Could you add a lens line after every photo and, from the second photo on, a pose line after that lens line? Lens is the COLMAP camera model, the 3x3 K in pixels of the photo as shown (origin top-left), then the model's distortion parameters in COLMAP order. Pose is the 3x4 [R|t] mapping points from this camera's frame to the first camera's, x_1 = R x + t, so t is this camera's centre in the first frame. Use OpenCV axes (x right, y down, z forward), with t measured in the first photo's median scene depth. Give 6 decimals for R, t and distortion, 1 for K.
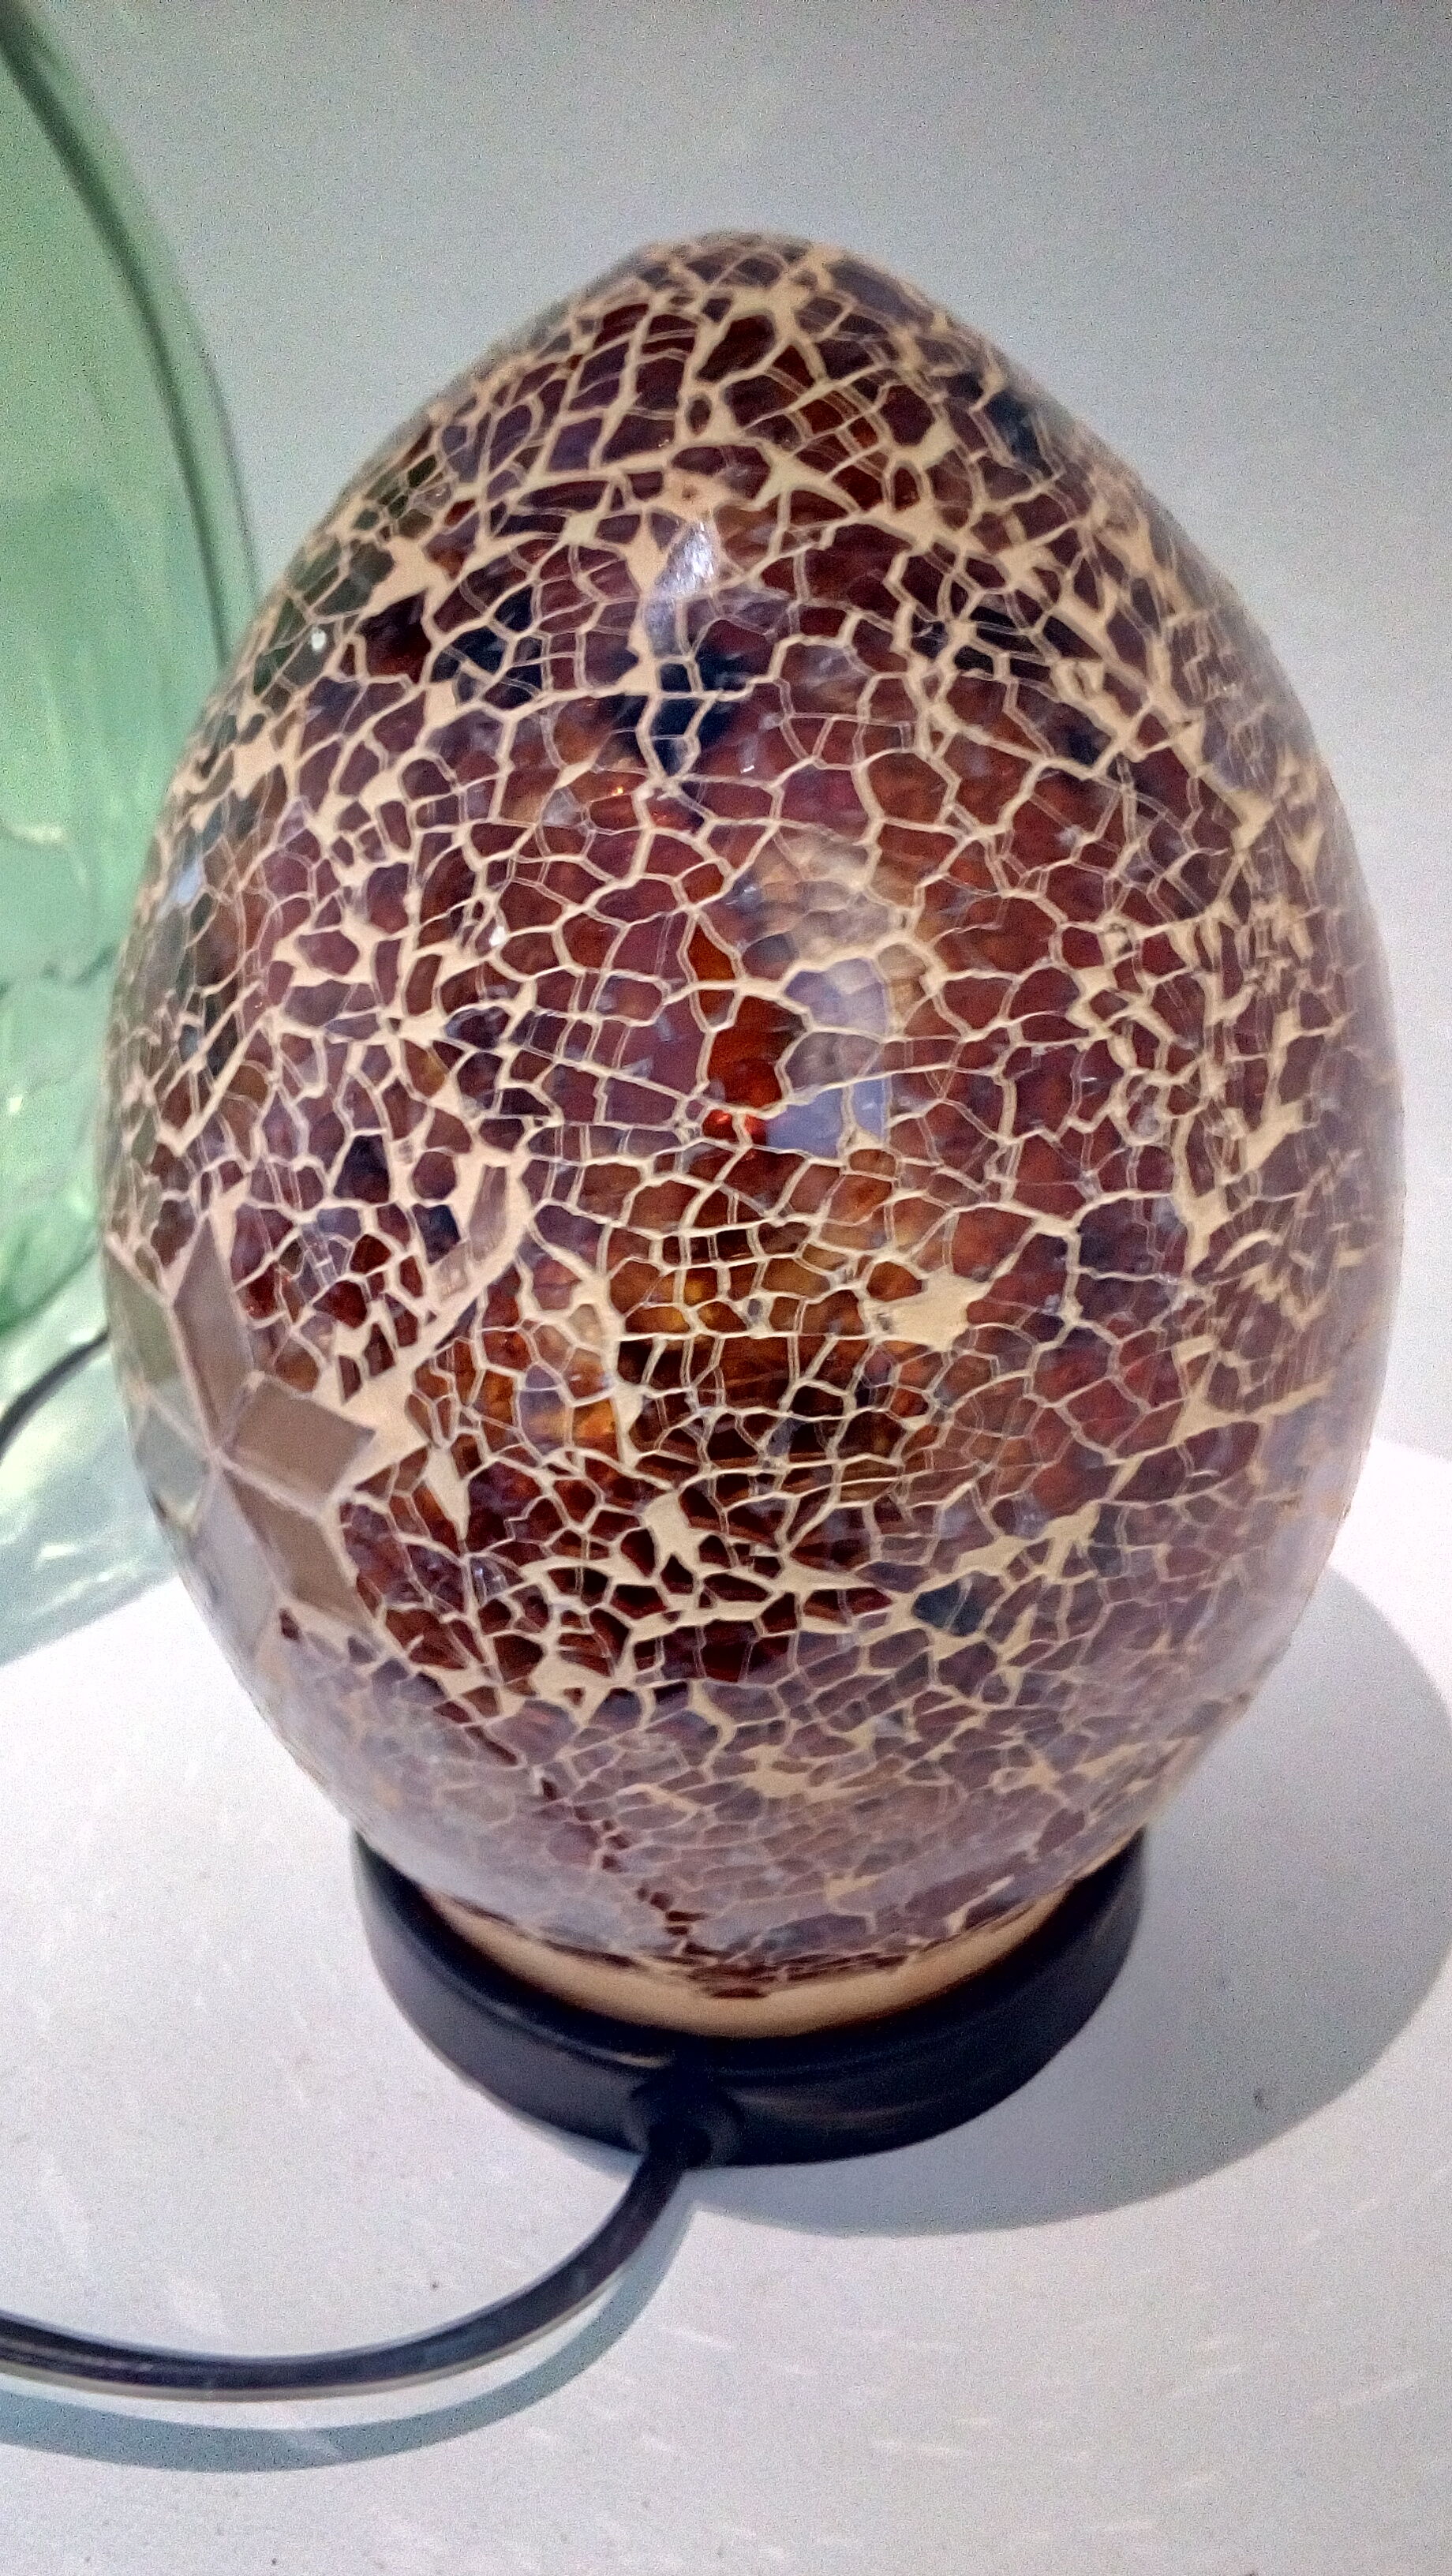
lens RADIAL K [[2145.1, 0, 714.0], [0, 2145.1, 1308.5], [0, 0, 1]] dist [0.105242, -0.009194]
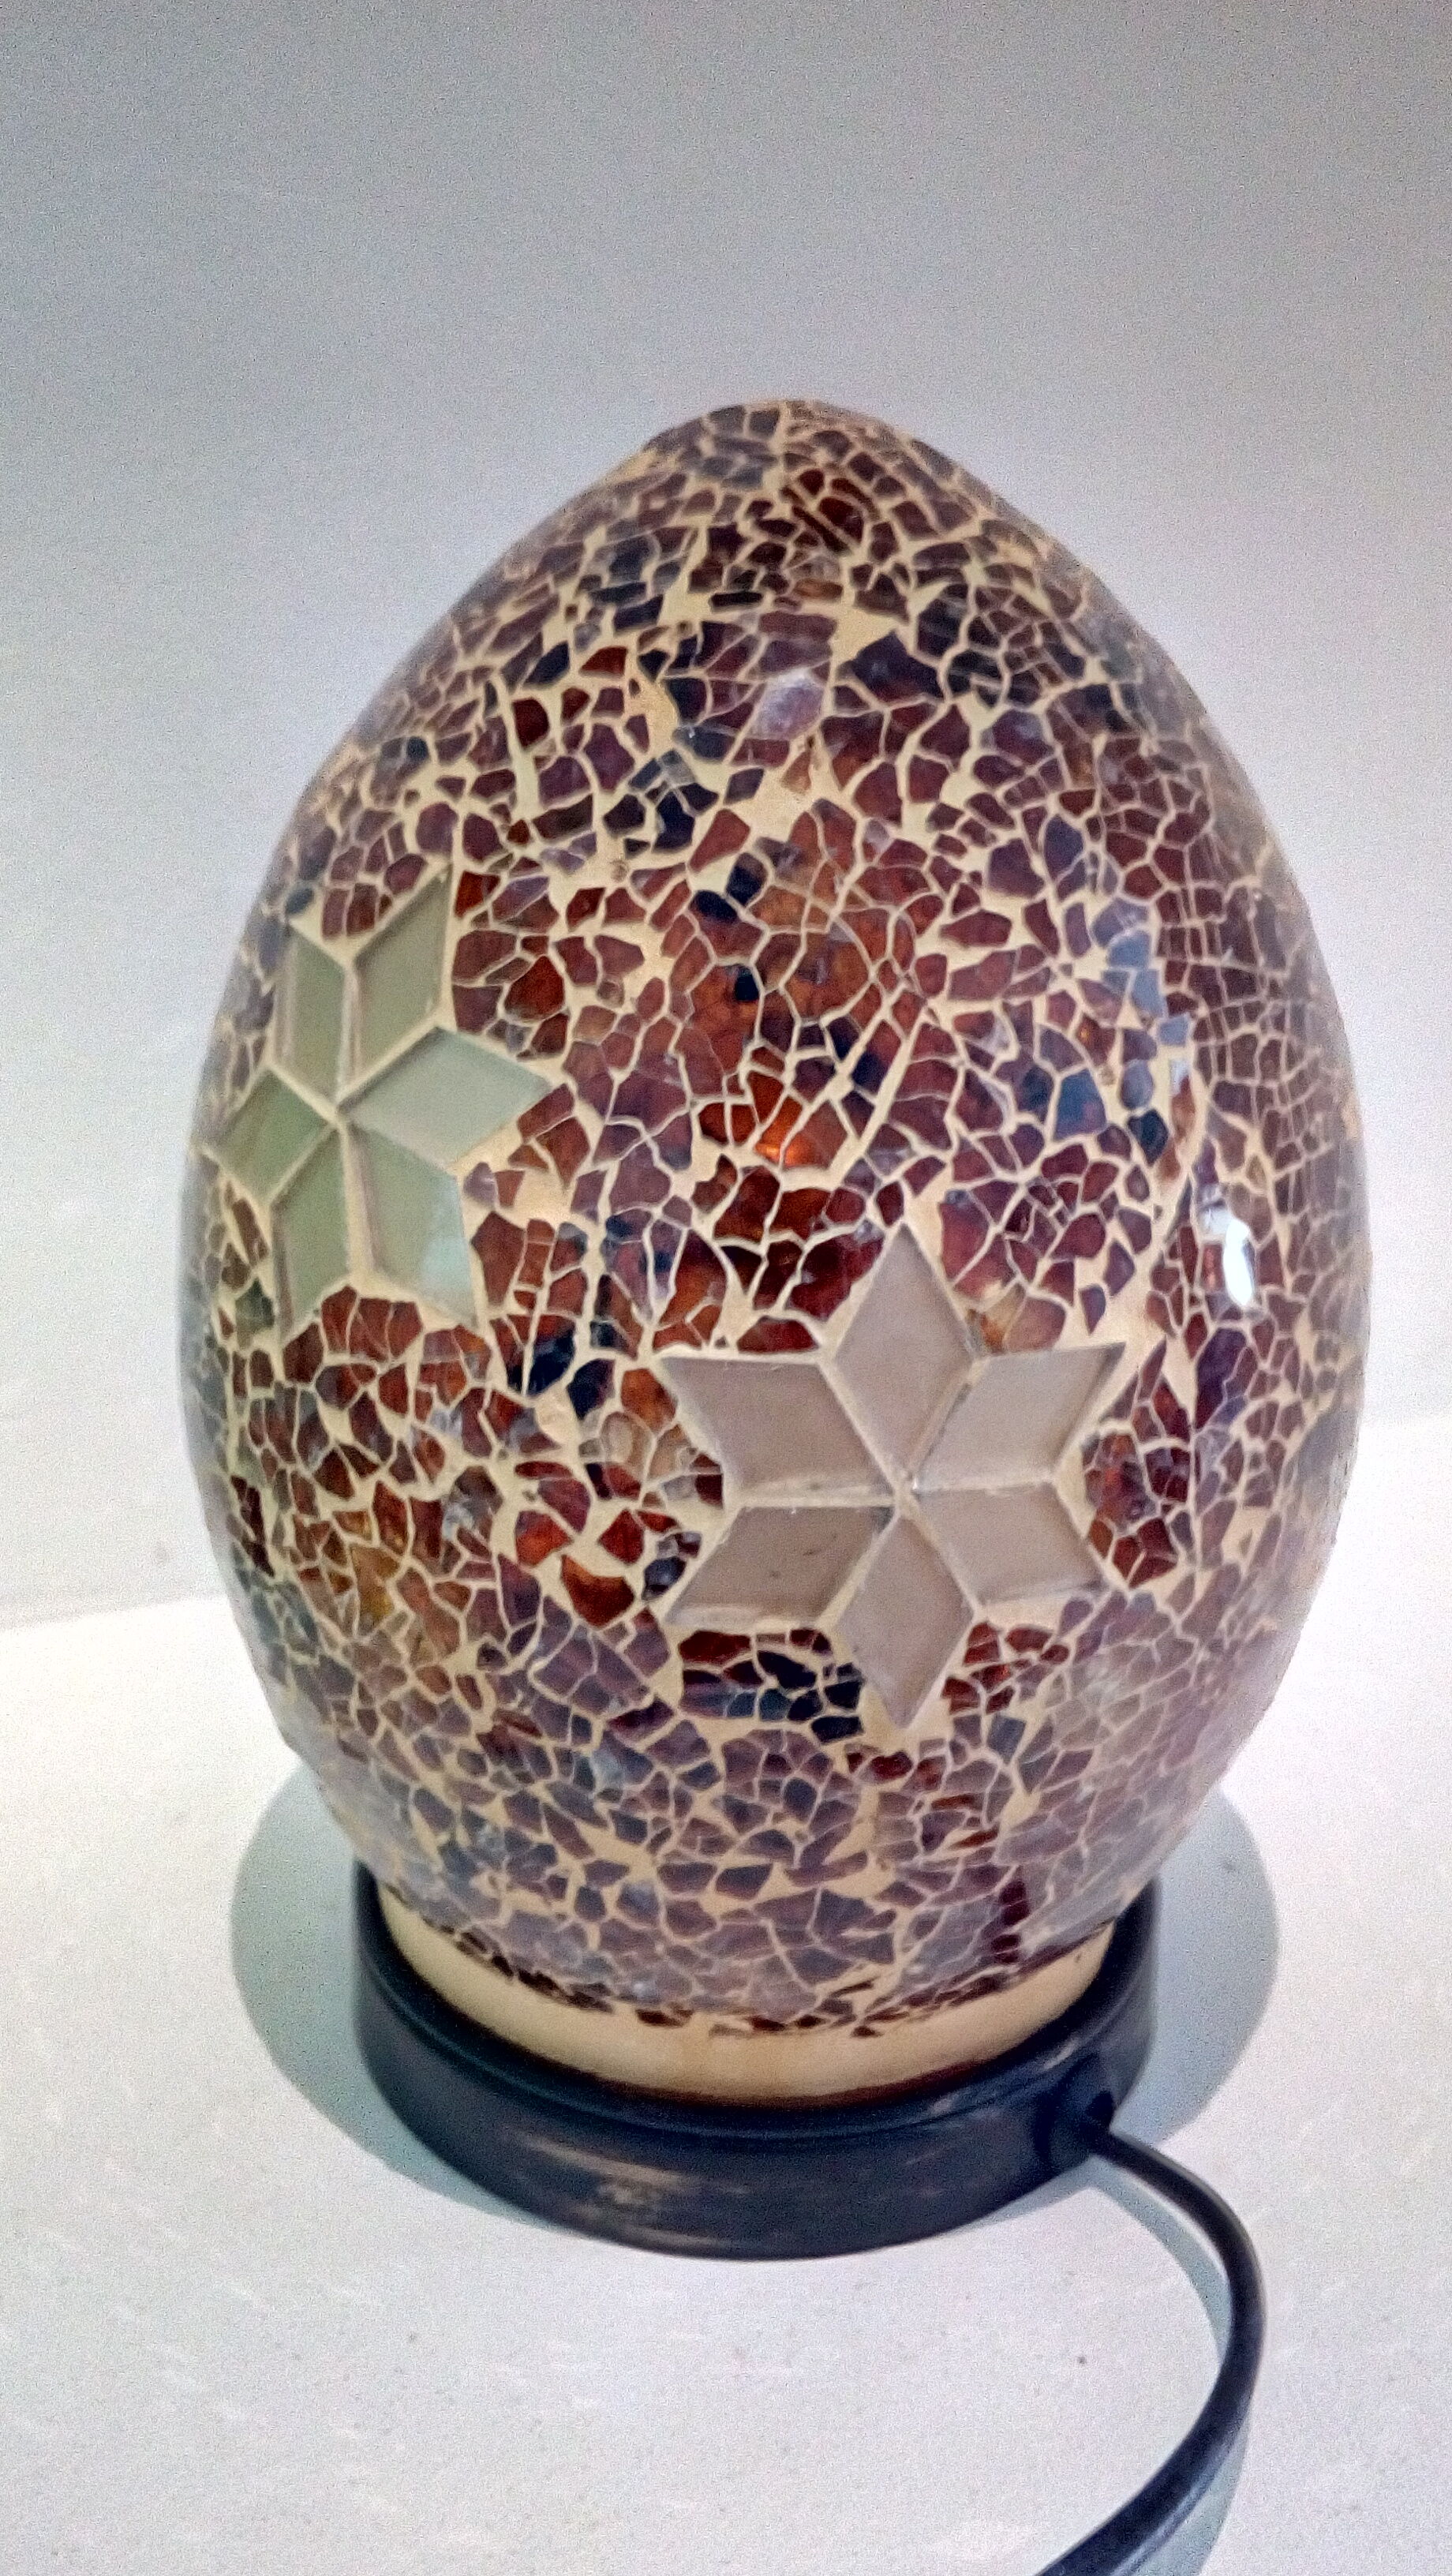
lens RADIAL K [[2145.1, 0, 732.2], [0, 2145.1, 1299.6], [0, 0, 1]] dist [0.105242, -0.009194]
pose [[0.578693, -0.243590, 0.778318, -1.137342], [0.424153, 0.905021, -0.032121, -0.013968], [-0.696570, 0.348714, 0.627048, 0.465239]]
